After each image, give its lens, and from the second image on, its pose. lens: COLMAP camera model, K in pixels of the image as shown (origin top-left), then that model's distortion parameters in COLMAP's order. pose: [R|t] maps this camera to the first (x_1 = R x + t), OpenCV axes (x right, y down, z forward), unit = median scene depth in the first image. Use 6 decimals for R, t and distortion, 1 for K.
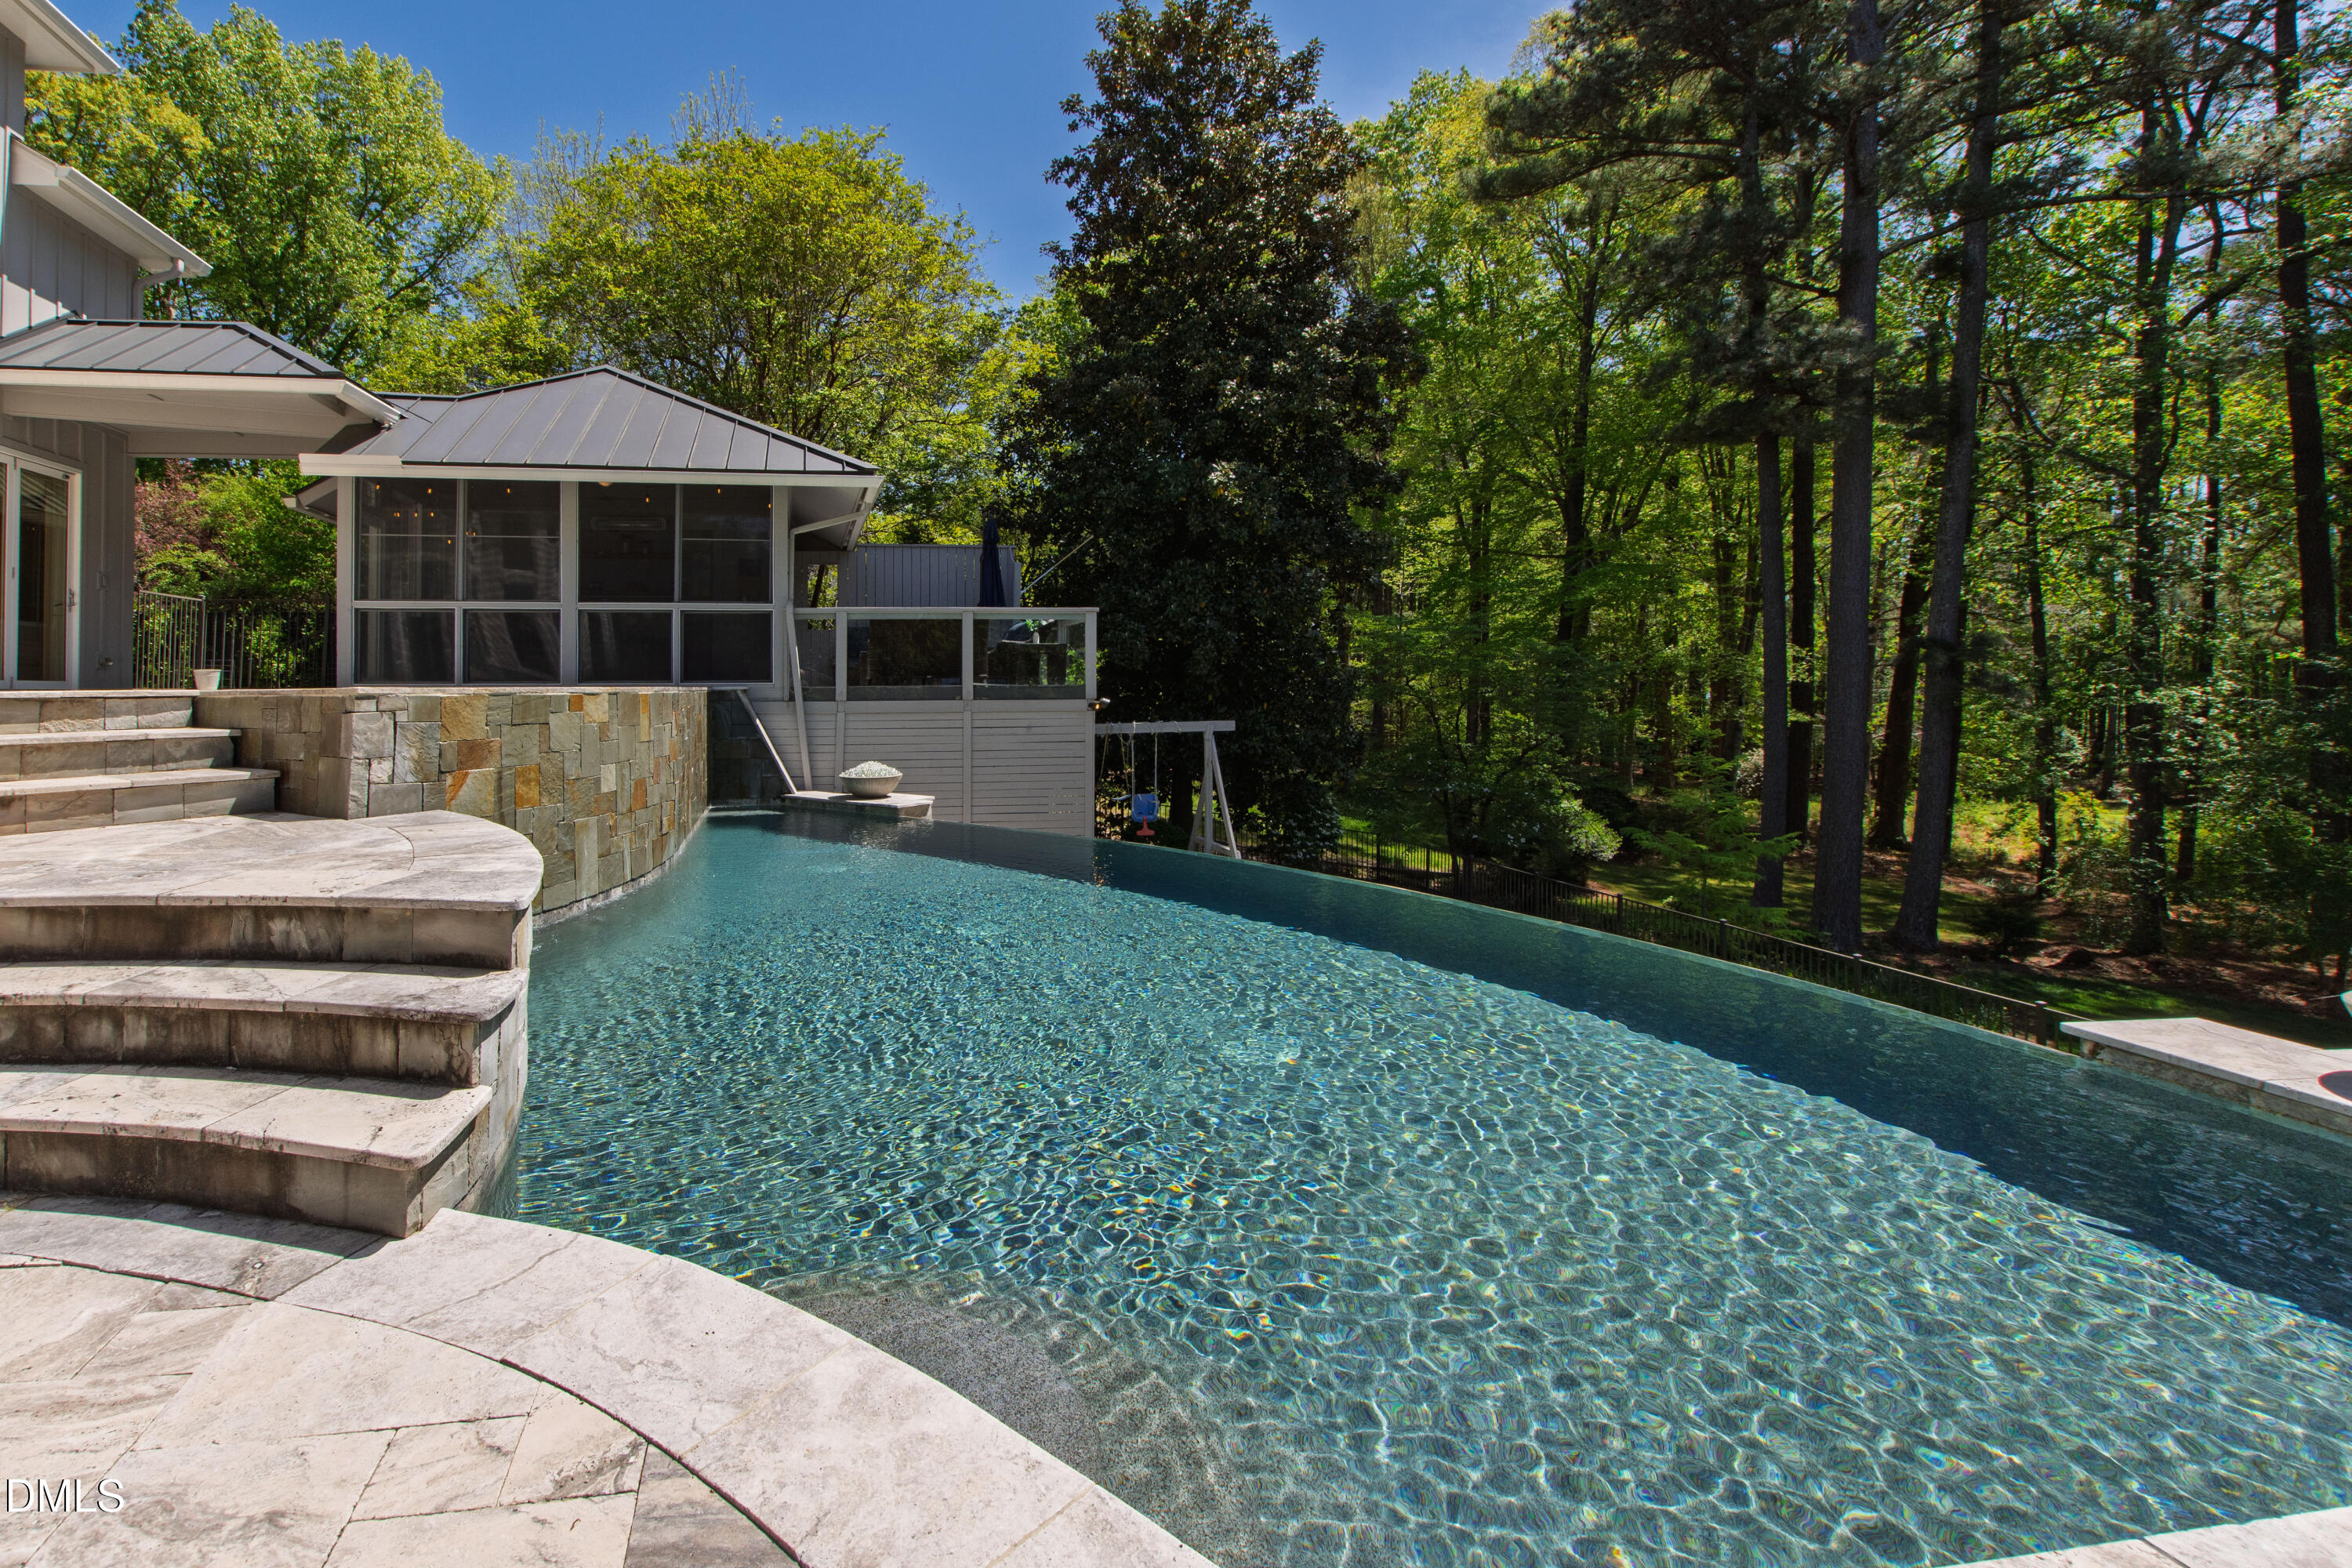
lens RADIAL K [[1038.7, 0, 1173.6], [0, 1038.7, 793.6], [0, 0, 1]] dist [-0.001795, -0.000743]
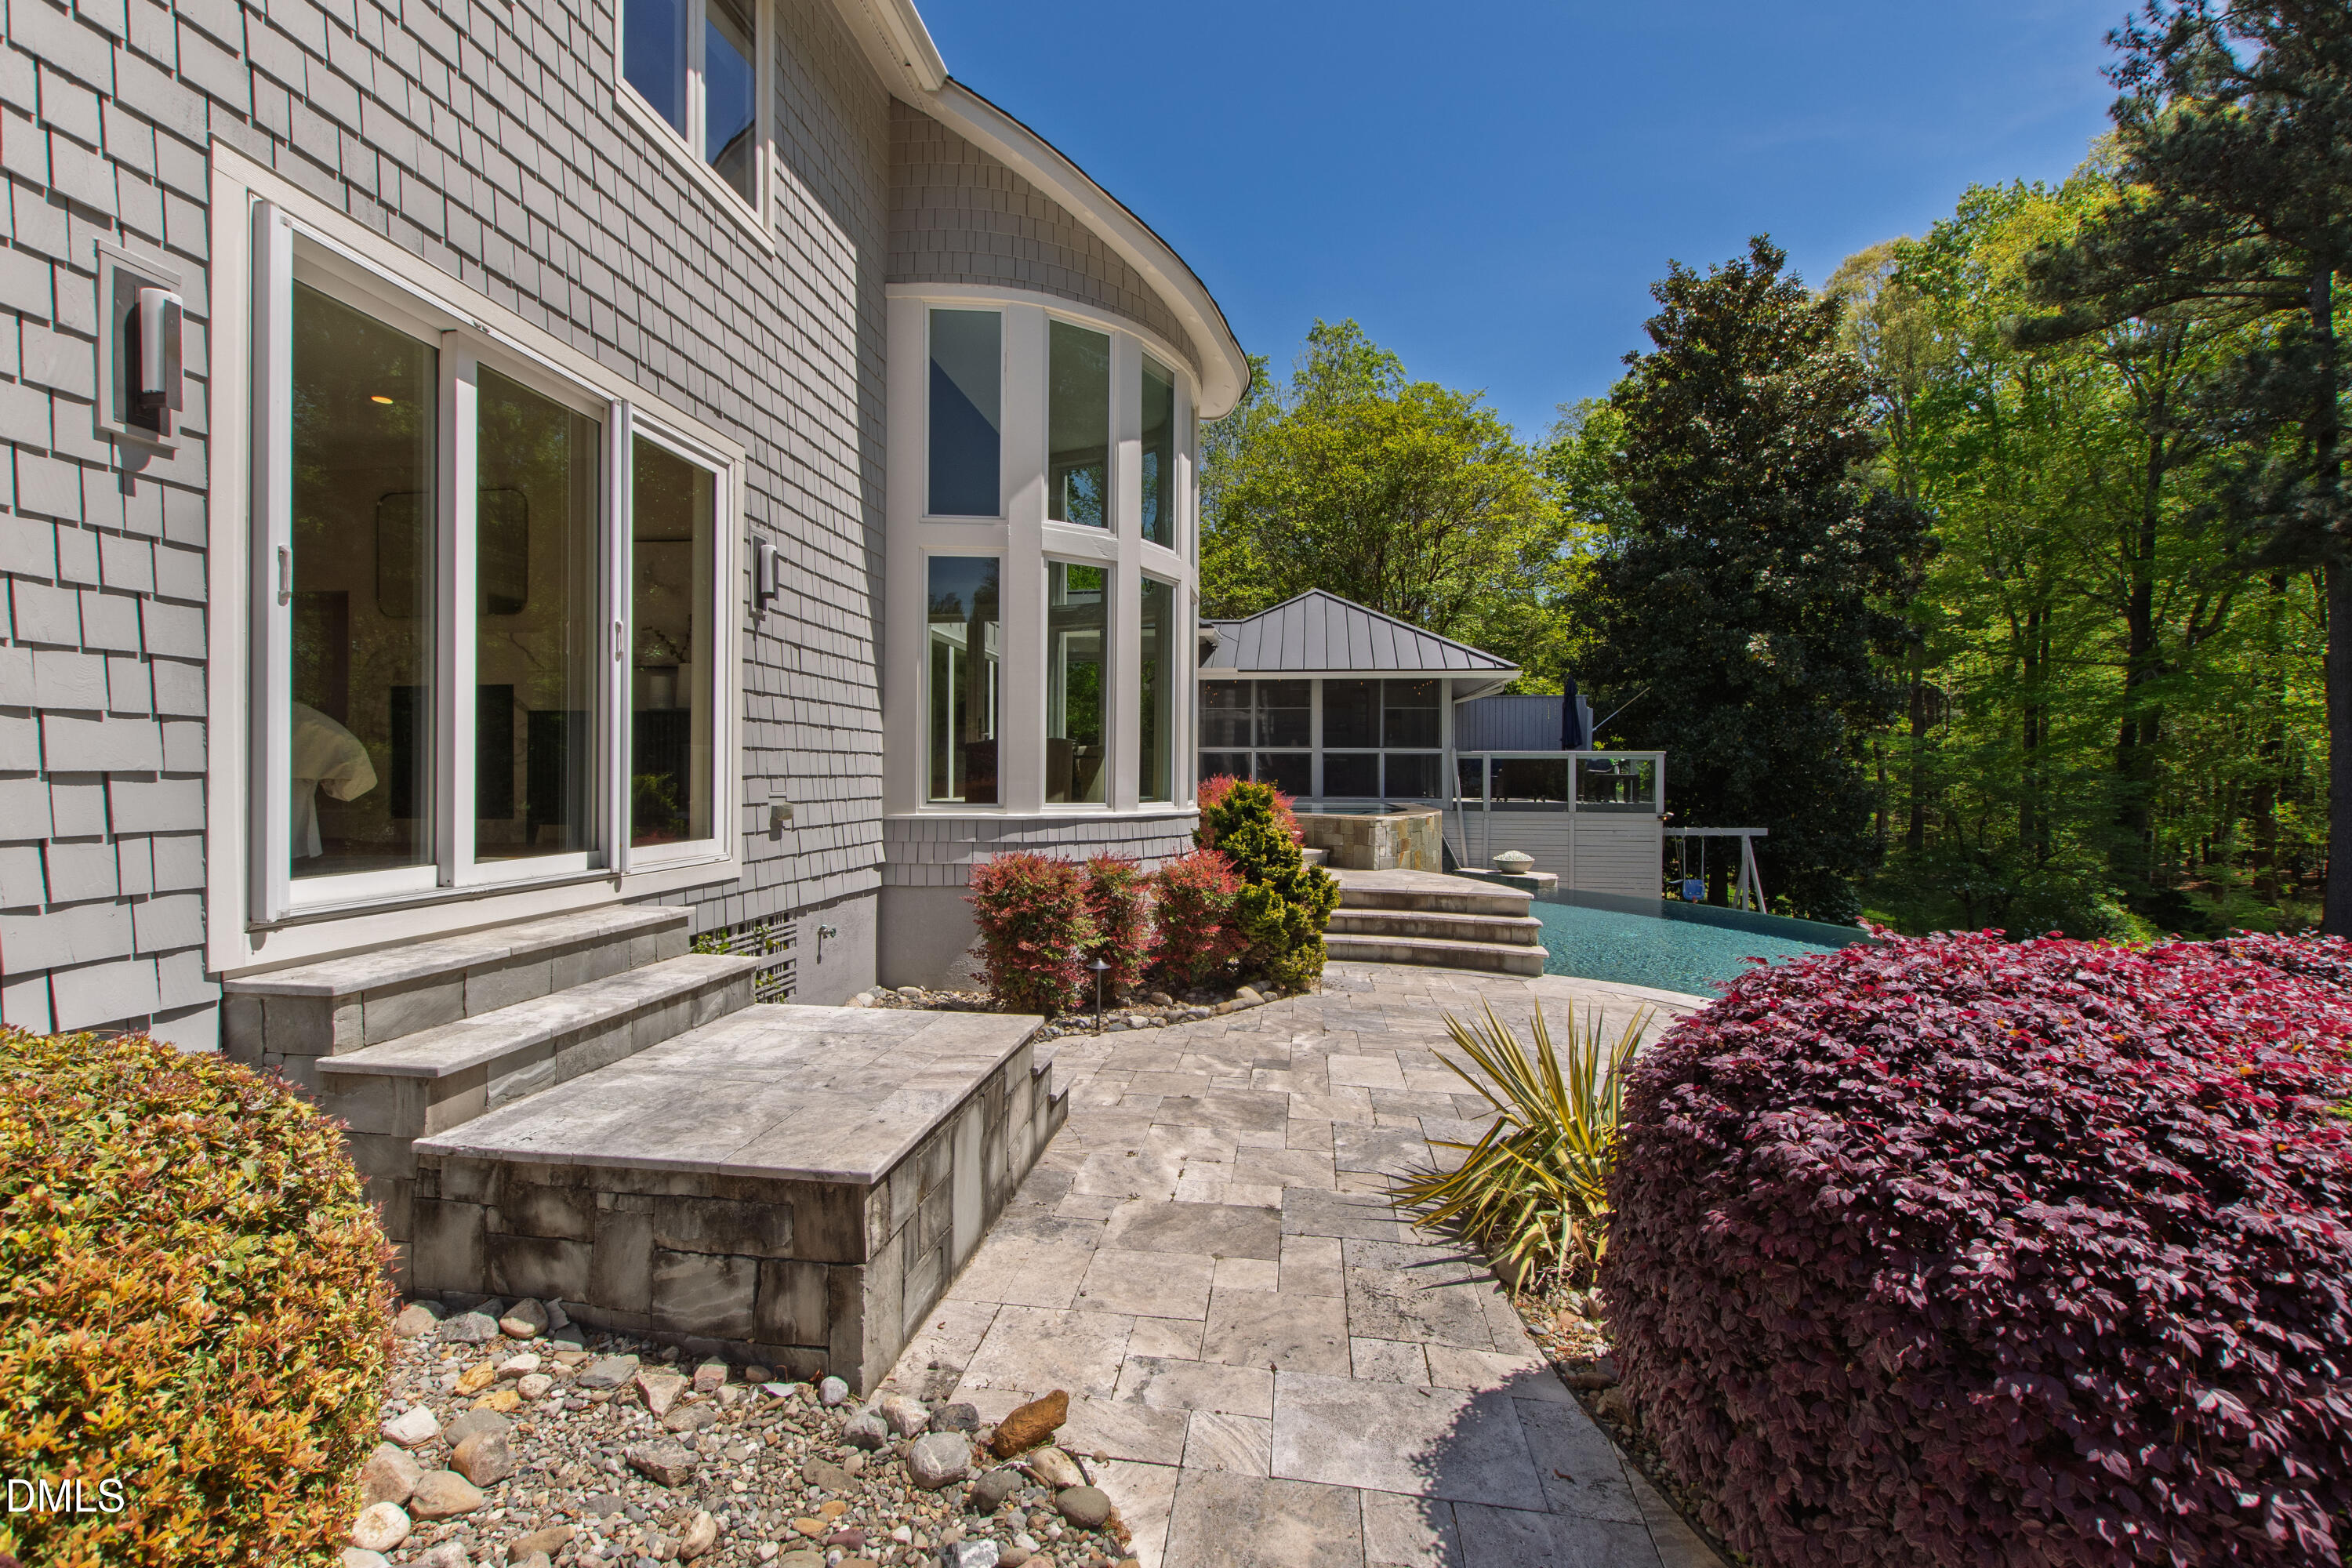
lens RADIAL K [[1166.7, 0, 1167.5], [0, 1166.7, 790.2], [0, 0, 1]] dist [-0.002251, -0.000803]
pose [[0.918166, 0.011308, -0.396035, -0.049652], [-0.042206, 0.996696, -0.069393, 0.016247], [0.393942, 0.080429, 0.915610, -0.604138]]
